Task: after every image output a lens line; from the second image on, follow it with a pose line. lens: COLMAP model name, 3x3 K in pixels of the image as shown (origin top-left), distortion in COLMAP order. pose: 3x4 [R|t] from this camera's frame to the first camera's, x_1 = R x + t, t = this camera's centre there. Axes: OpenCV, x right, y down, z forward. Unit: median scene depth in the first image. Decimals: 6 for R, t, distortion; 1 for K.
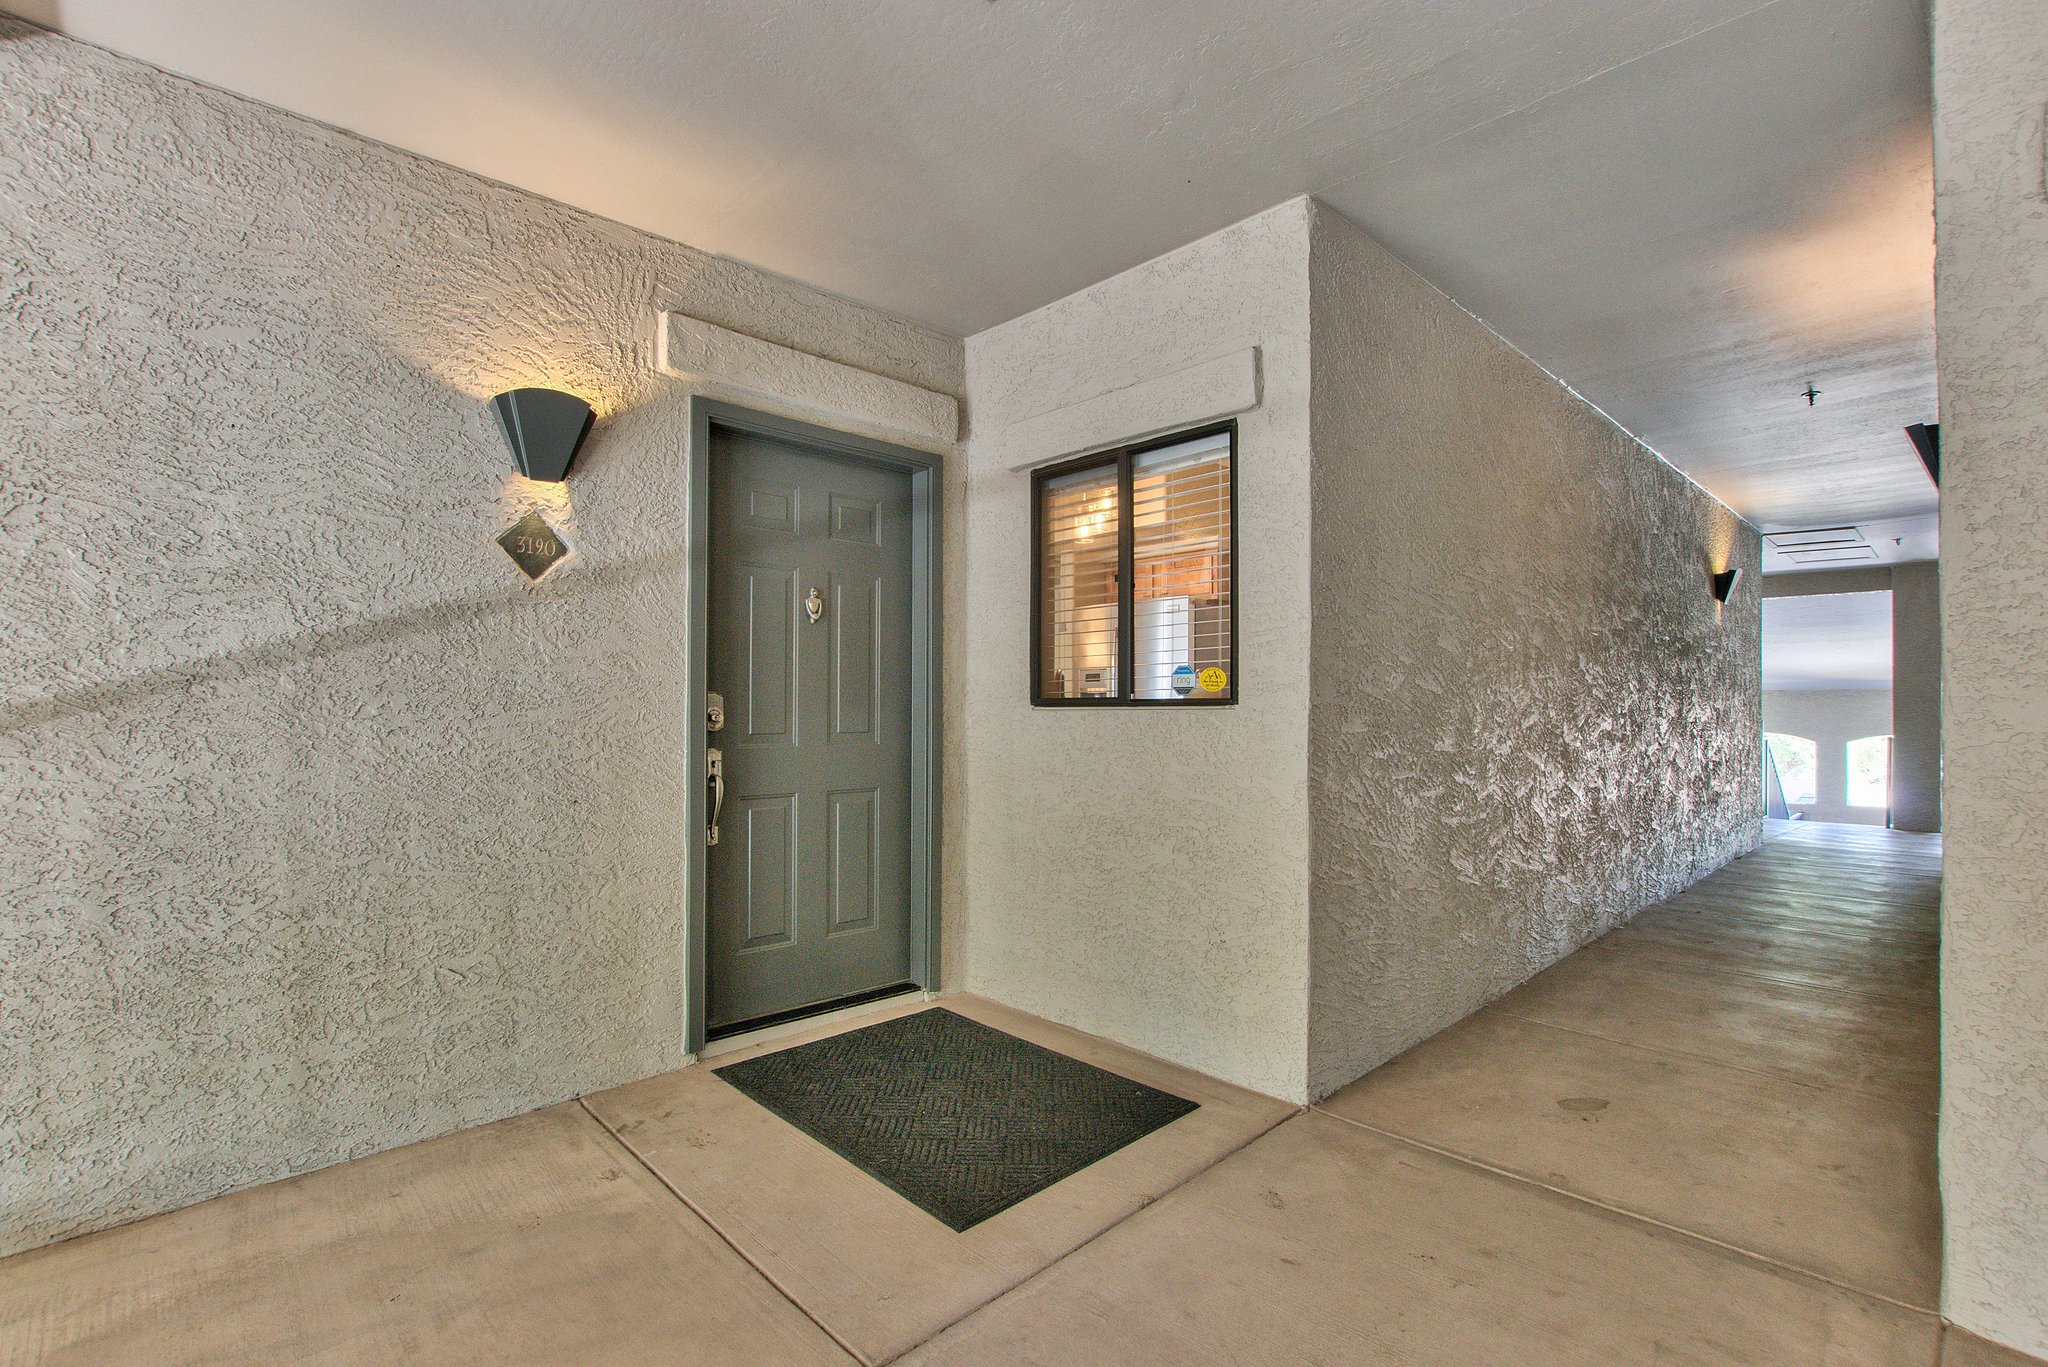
lens RADIAL K [[941.0, 0, 1027.7], [0, 941.0, 686.5], [0, 0, 1]] dist [-0.013468, 0.002014]
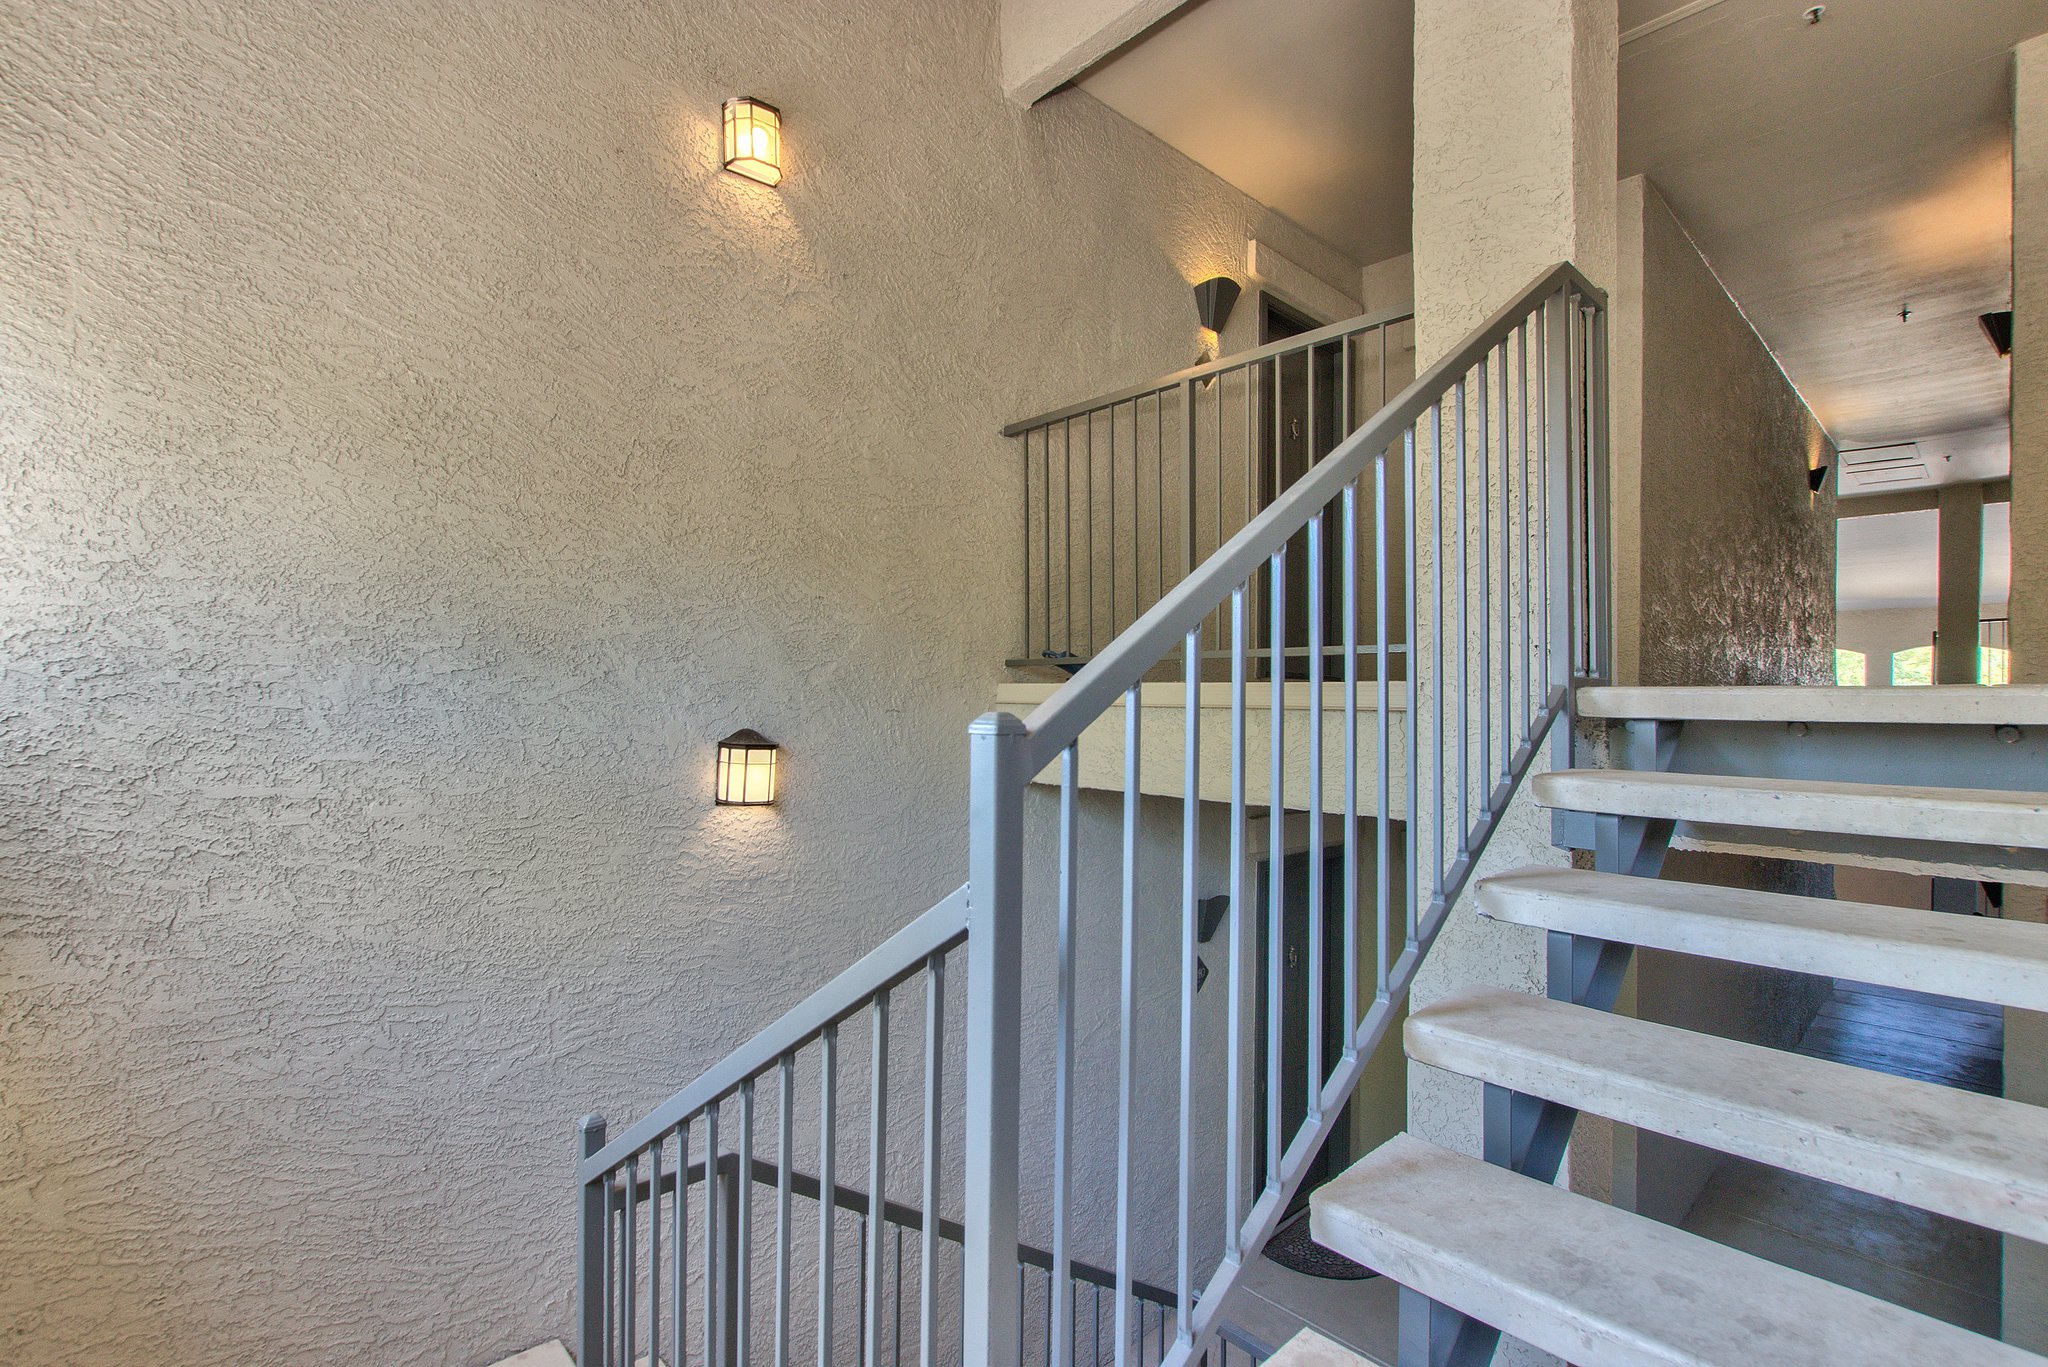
lens RADIAL K [[941.0, 0, 1020.8], [0, 941.0, 686.6], [0, 0, 1]] dist [-0.013468, 0.002014]
pose [[0.999870, 0.007158, -0.014445, -0.477060], [-0.007057, 0.999950, 0.007058, 0.248068], [0.014495, -0.006955, 0.999871, -0.441925]]
